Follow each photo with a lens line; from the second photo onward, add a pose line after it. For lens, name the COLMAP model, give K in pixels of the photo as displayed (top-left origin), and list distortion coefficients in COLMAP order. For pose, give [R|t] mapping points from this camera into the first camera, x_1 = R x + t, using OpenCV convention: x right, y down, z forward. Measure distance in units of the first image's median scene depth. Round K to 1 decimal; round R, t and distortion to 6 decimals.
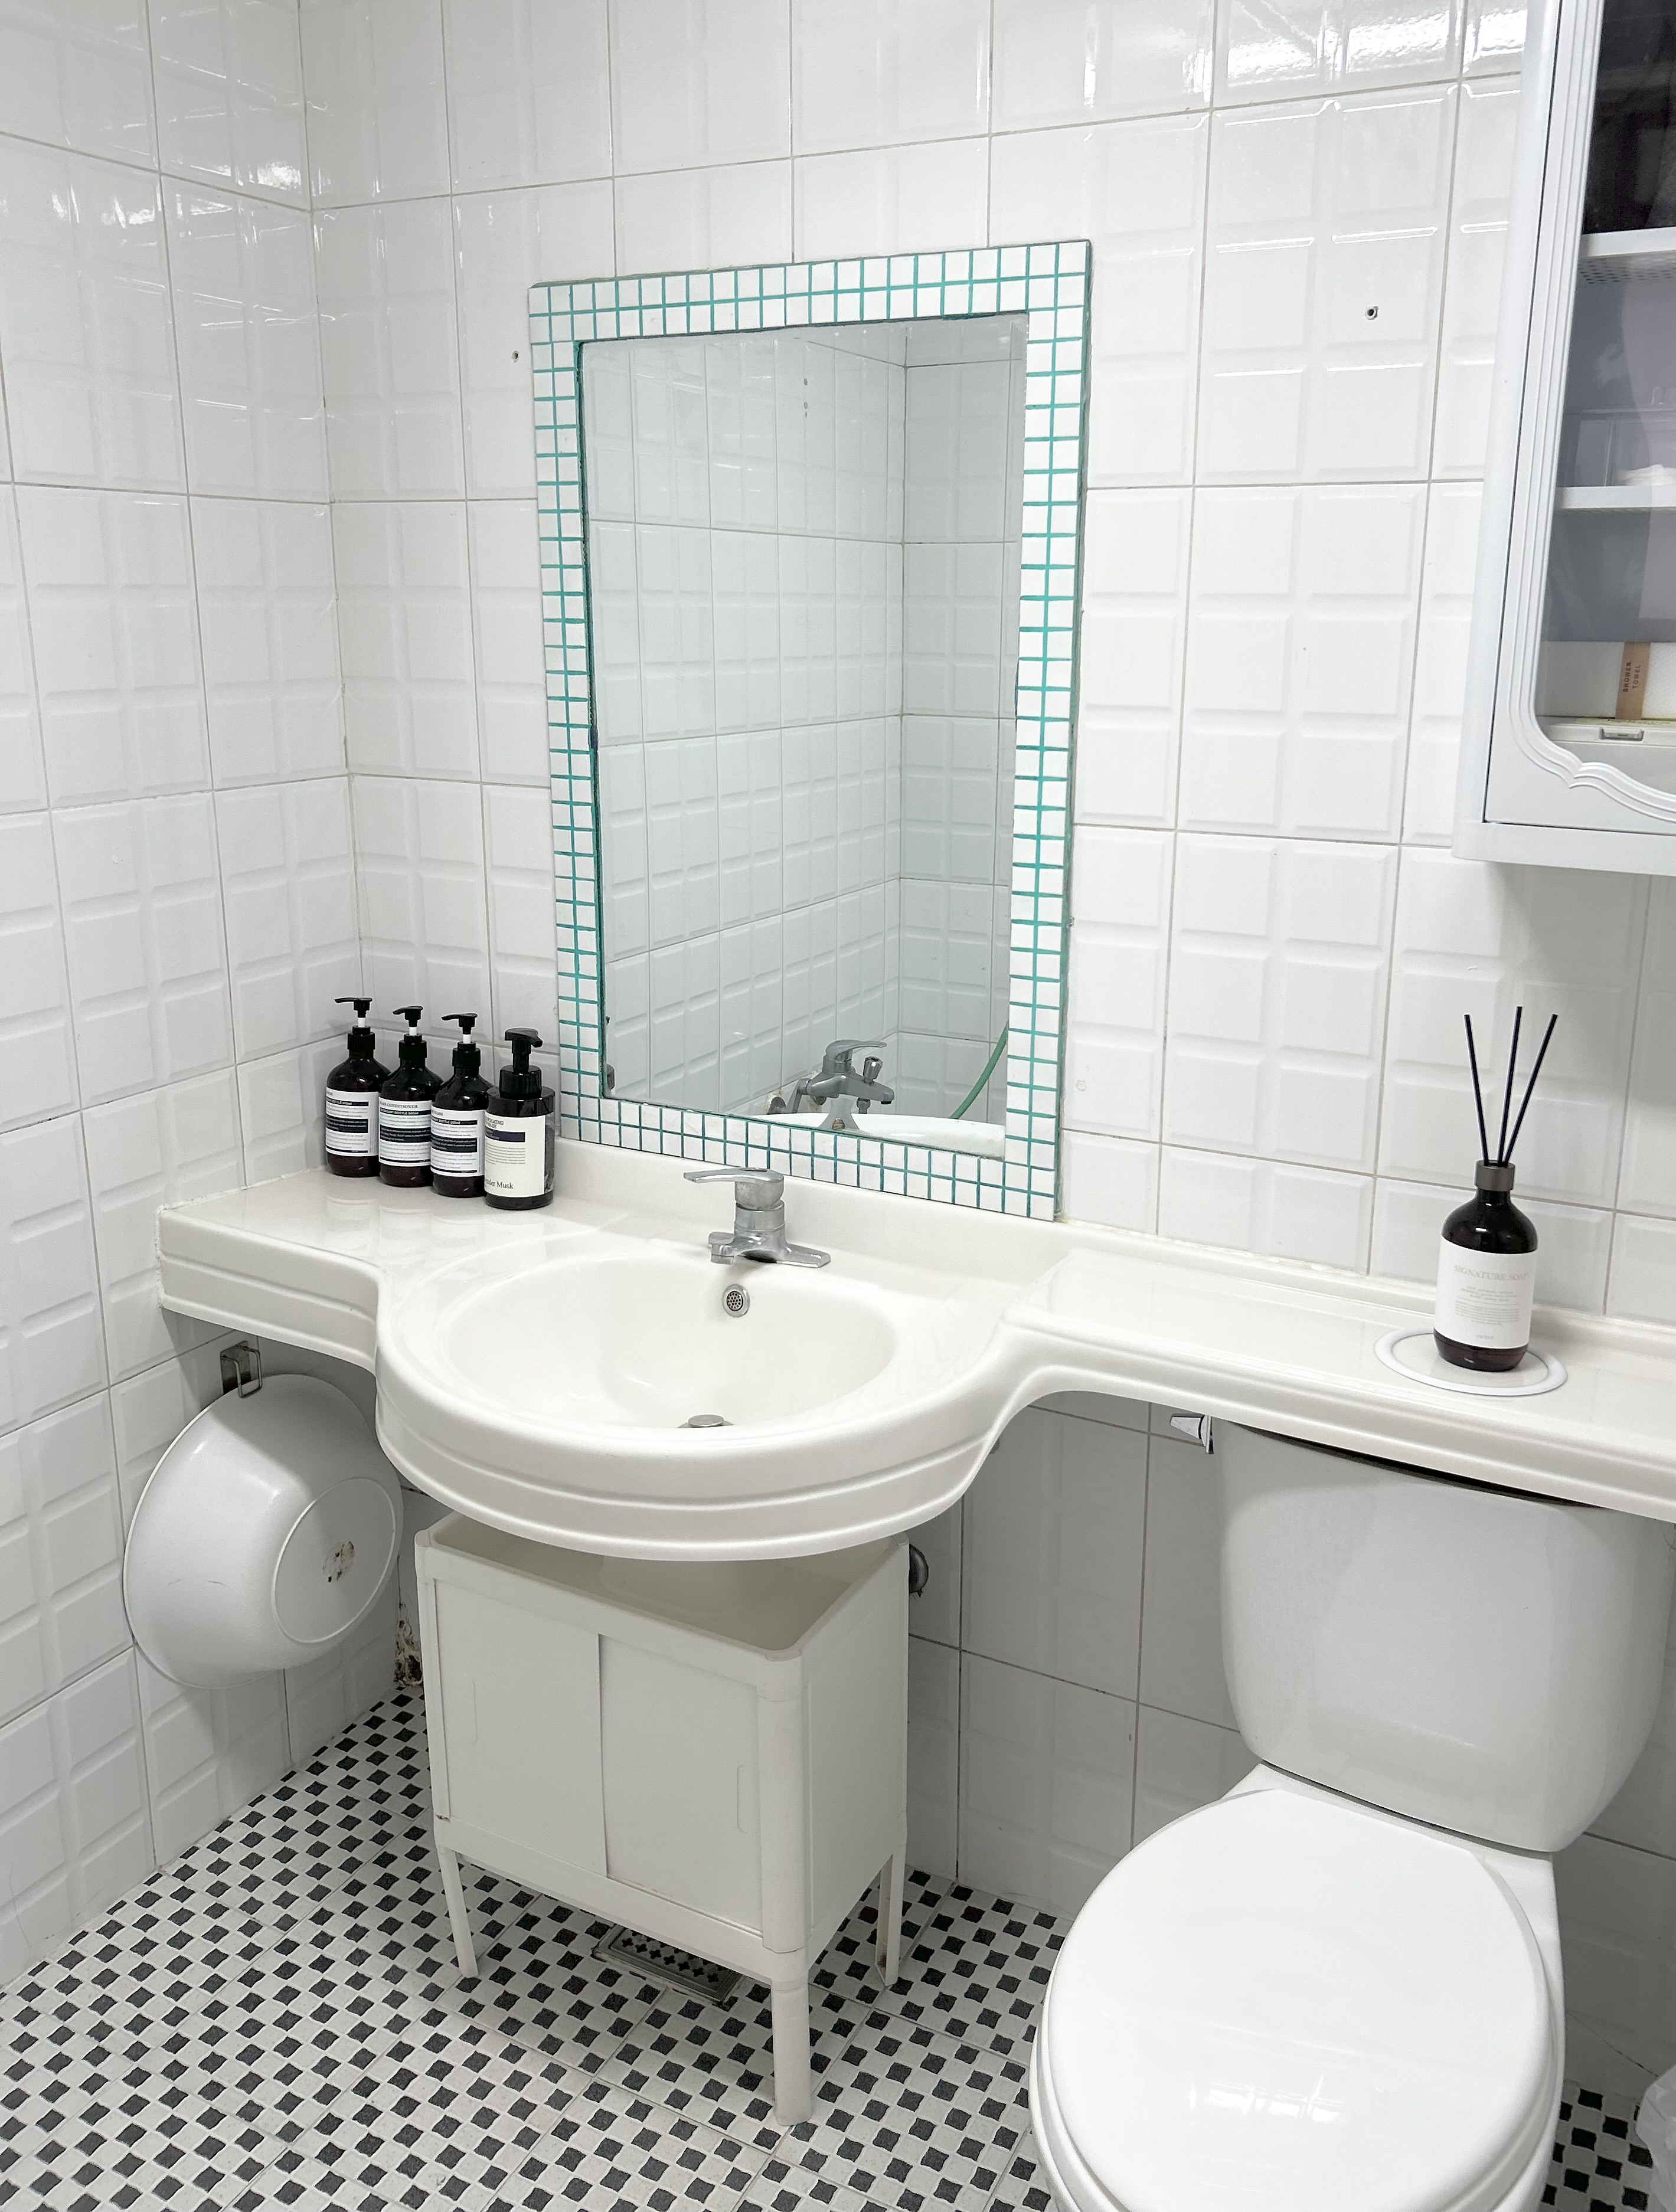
lens RADIAL K [[1799.6, 0, 833.4], [0, 1799.6, 1102.0], [0, 0, 1]] dist [0.037686, -0.014479]
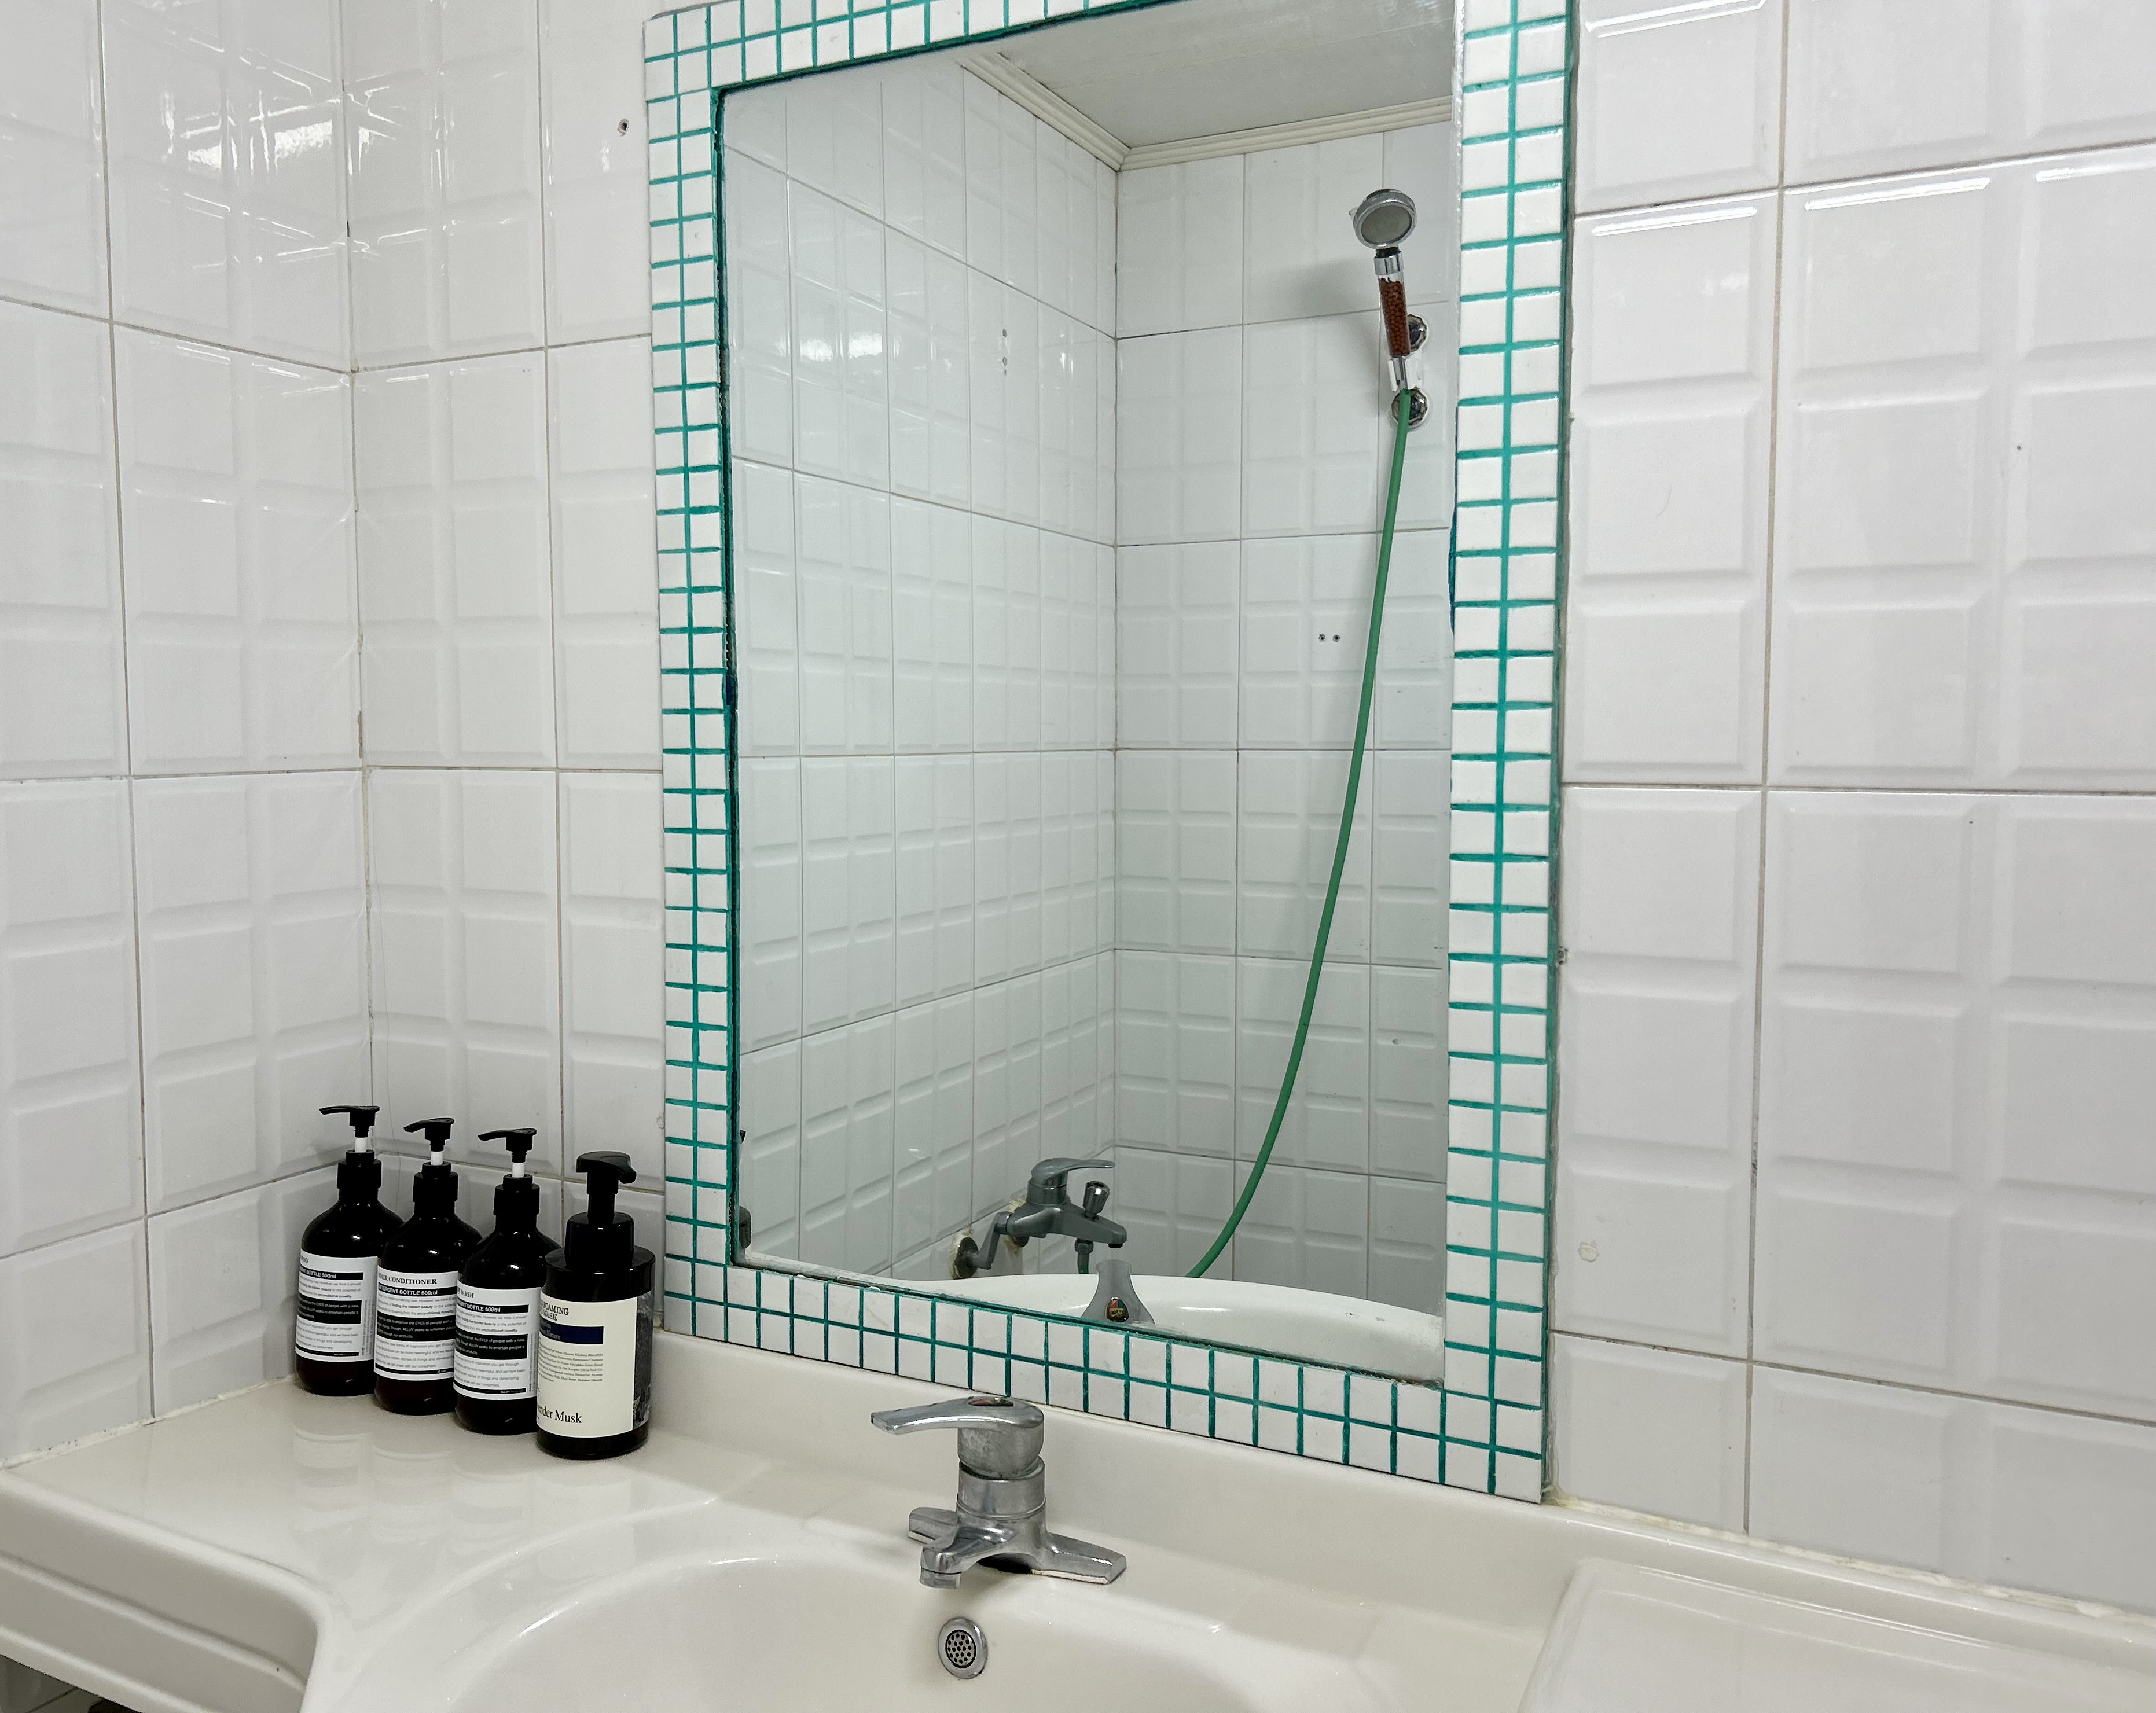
lens RADIAL K [[1763.4, 0, 957.3], [0, 1763.4, 804.9], [0, 0, 1]] dist [0.047806, -0.055923]
pose [[0.999934, -0.009836, -0.005892, -0.047902], [0.008251, 0.974127, -0.225852, -0.019188], [0.007961, 0.225789, 0.974144, 0.390848]]
